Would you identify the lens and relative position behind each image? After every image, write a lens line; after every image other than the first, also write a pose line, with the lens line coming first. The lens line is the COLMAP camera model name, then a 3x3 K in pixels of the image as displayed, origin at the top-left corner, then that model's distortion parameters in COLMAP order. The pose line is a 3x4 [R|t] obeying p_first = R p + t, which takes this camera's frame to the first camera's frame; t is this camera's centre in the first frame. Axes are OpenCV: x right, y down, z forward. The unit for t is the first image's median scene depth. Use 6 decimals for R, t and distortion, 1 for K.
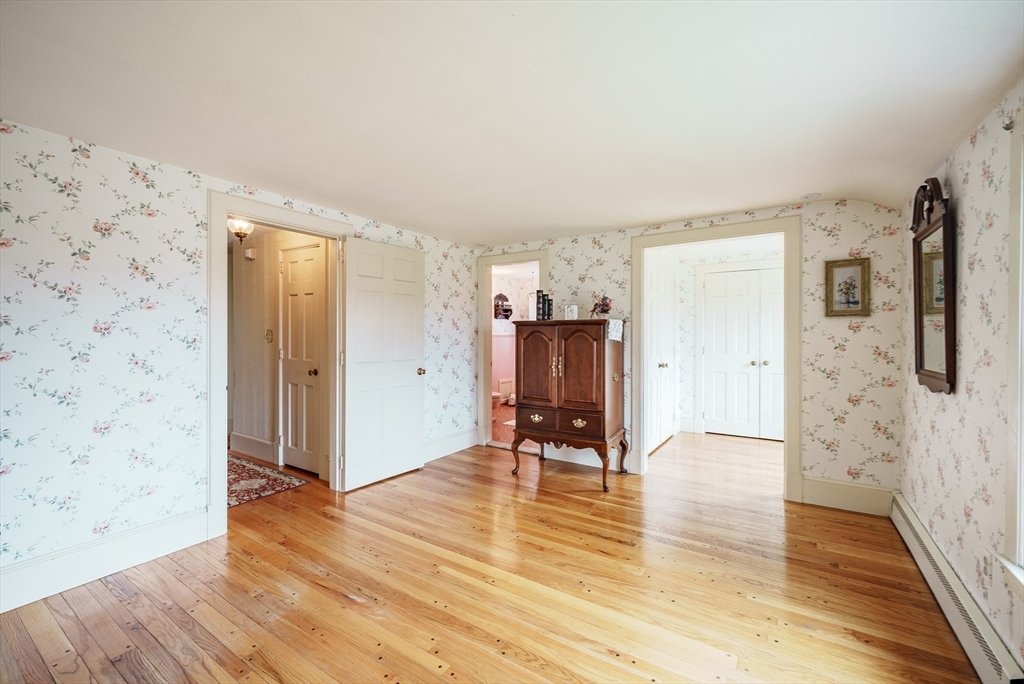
lens RADIAL K [[421.9, 0, 511.6], [0, 421.9, 330.6], [0, 0, 1]] dist [-0.000220, -0.000377]
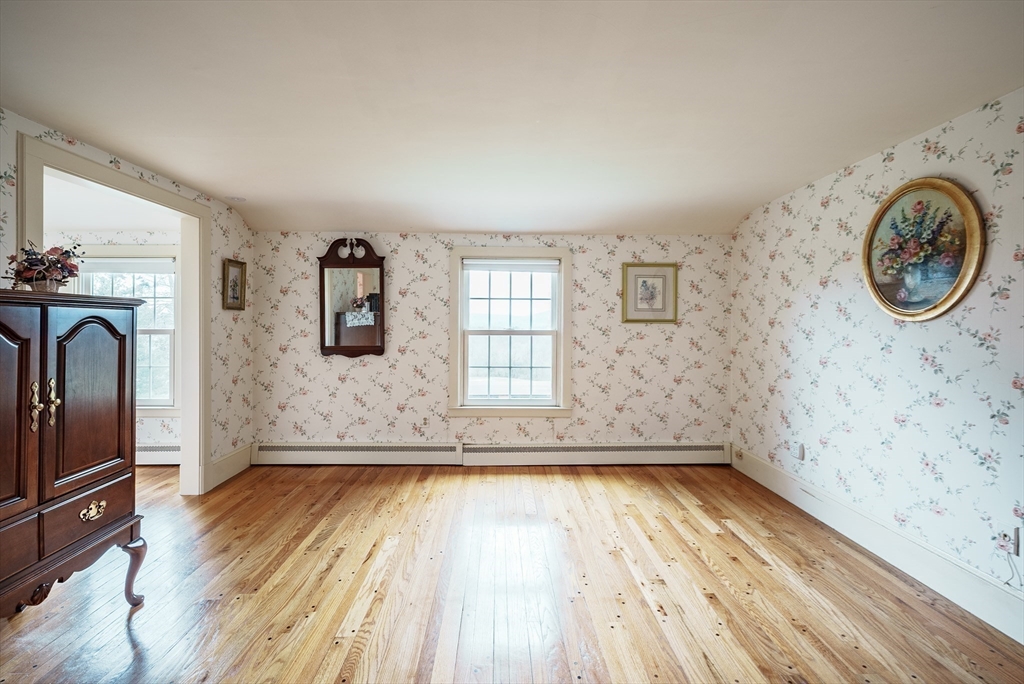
lens RADIAL K [[423.1, 0, 508.1], [0, 423.1, 321.5], [0, 0, 1]] dist [0.000397, -0.000073]
pose [[-0.570294, -0.002079, 0.821438, -0.589716], [-0.015763, 0.999840, -0.008413, -0.002638], [-0.821290, -0.017746, -0.570235, 1.035399]]
